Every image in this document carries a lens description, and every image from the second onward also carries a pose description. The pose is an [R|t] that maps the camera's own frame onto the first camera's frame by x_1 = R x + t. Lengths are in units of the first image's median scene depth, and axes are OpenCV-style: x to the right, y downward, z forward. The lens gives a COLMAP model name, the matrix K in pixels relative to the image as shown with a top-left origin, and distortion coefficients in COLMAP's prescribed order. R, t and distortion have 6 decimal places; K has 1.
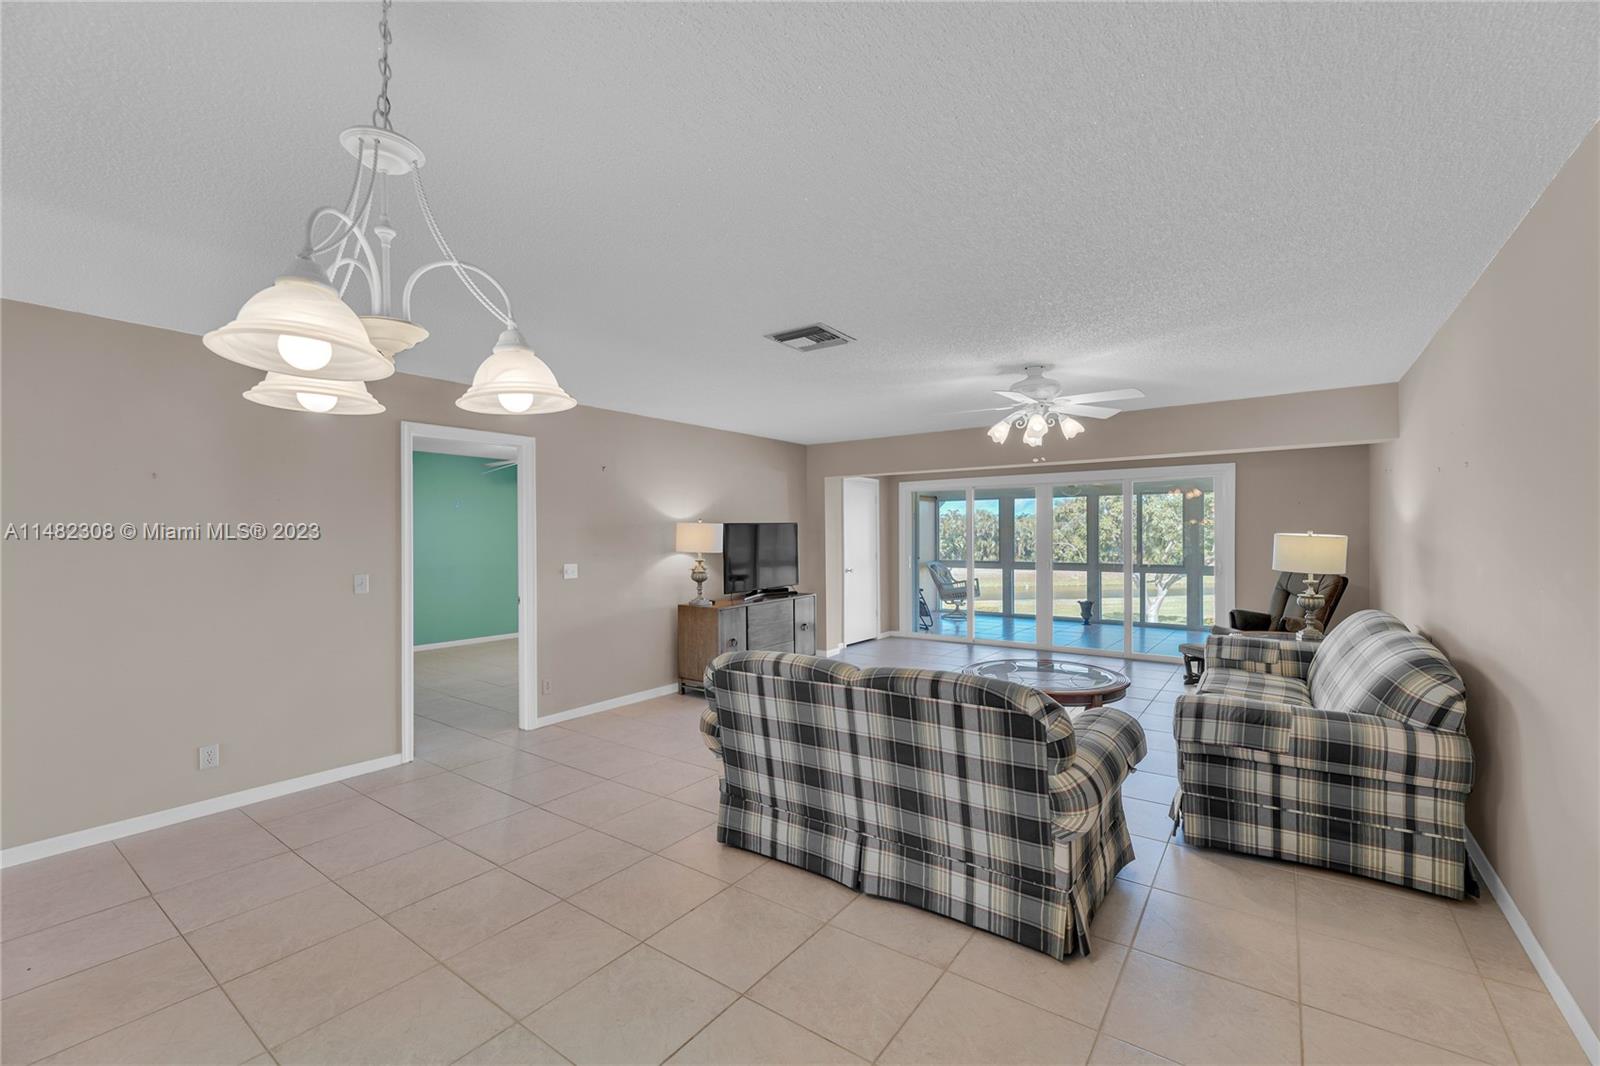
lens RADIAL K [[671.4, 0, 817.6], [0, 671.4, 536.2], [0, 0, 1]] dist [-0.002681, 0.001381]
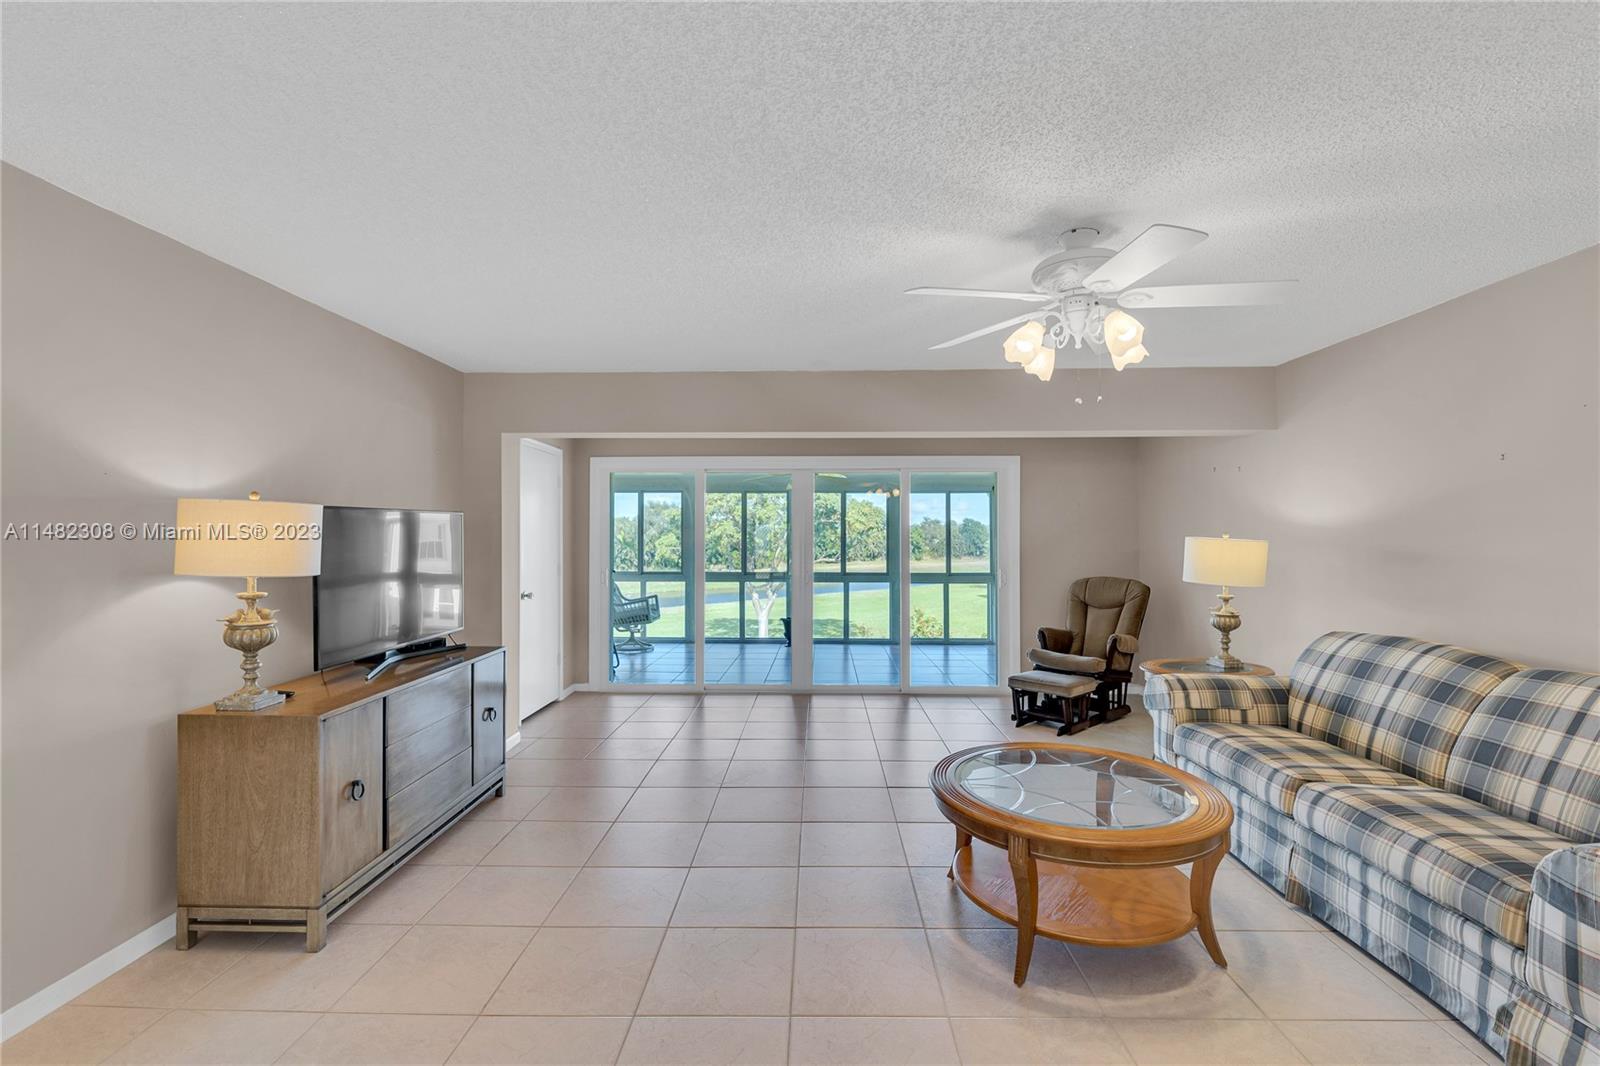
lens RADIAL K [[702.8, 0, 803.0], [0, 702.8, 532.3], [0, 0, 1]] dist [-0.003440, -0.002314]
pose [[0.832123, 0.010190, 0.554497, -0.134177], [-0.003426, 0.999907, -0.013234, 0.002582], [-0.554580, 0.009113, 0.832080, 0.473932]]
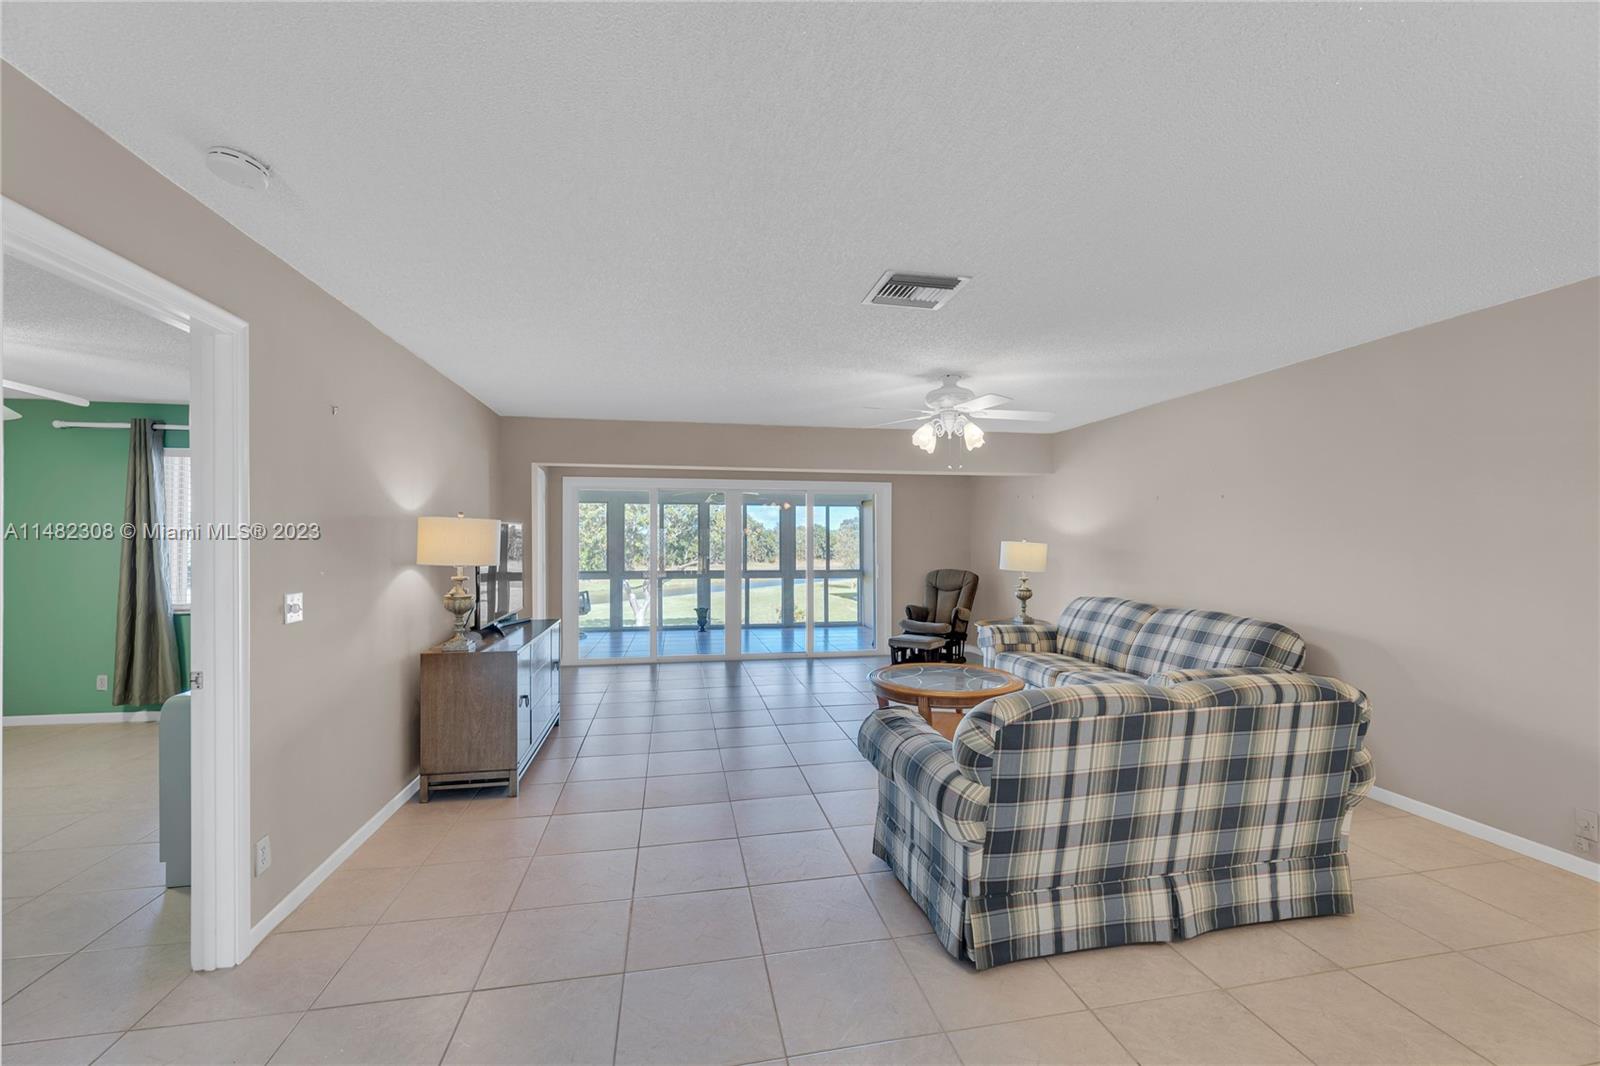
lens RADIAL K [[671.4, 0, 816.1], [0, 671.4, 541.5], [0, 0, 1]] dist [-0.002681, 0.001381]
pose [[0.681341, 0.006770, 0.731935, -0.408926], [-0.002619, 0.999973, -0.006812, 0.004924], [-0.731962, 0.002724, 0.681340, 0.334105]]
